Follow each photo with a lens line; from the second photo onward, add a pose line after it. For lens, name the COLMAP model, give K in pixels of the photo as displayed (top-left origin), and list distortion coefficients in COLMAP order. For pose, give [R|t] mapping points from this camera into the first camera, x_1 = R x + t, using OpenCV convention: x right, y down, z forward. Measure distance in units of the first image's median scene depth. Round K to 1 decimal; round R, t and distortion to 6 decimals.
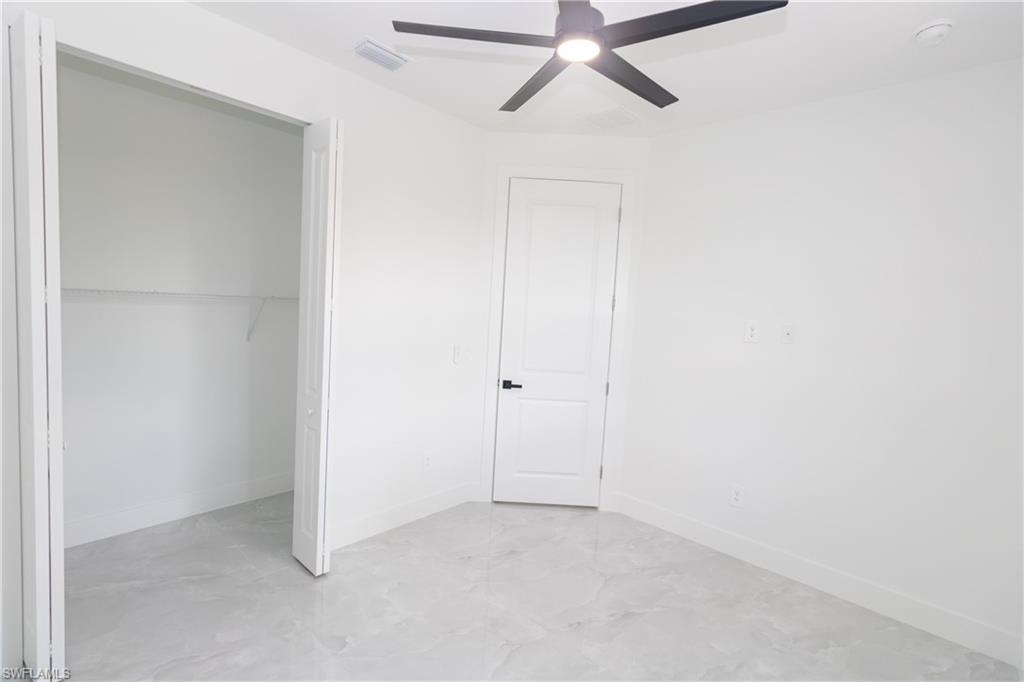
lens RADIAL K [[480.4, 0, 510.1], [0, 480.4, 332.6], [0, 0, 1]] dist [0.001835, 0.000171]
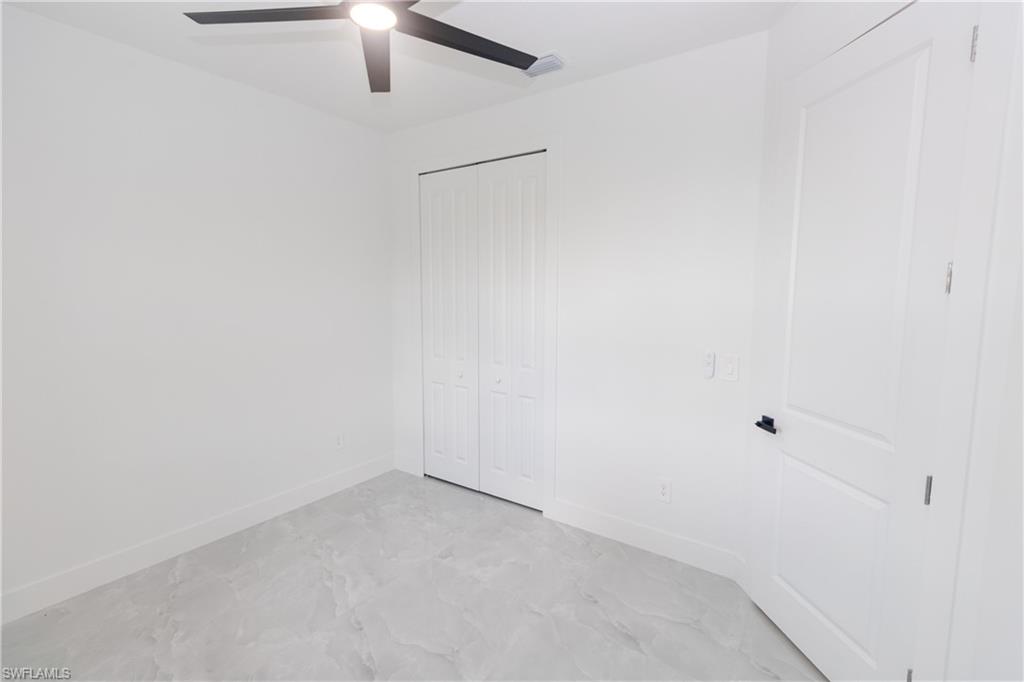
lens RADIAL K [[480.4, 0, 510.1], [0, 480.4, 332.6], [0, 0, 1]] dist [0.001835, 0.000171]
pose [[0.116820, 0.039406, -0.992371, 0.612115], [-0.066123, 0.997304, 0.031818, -0.007902], [0.990949, 0.061902, 0.119111, 0.638505]]
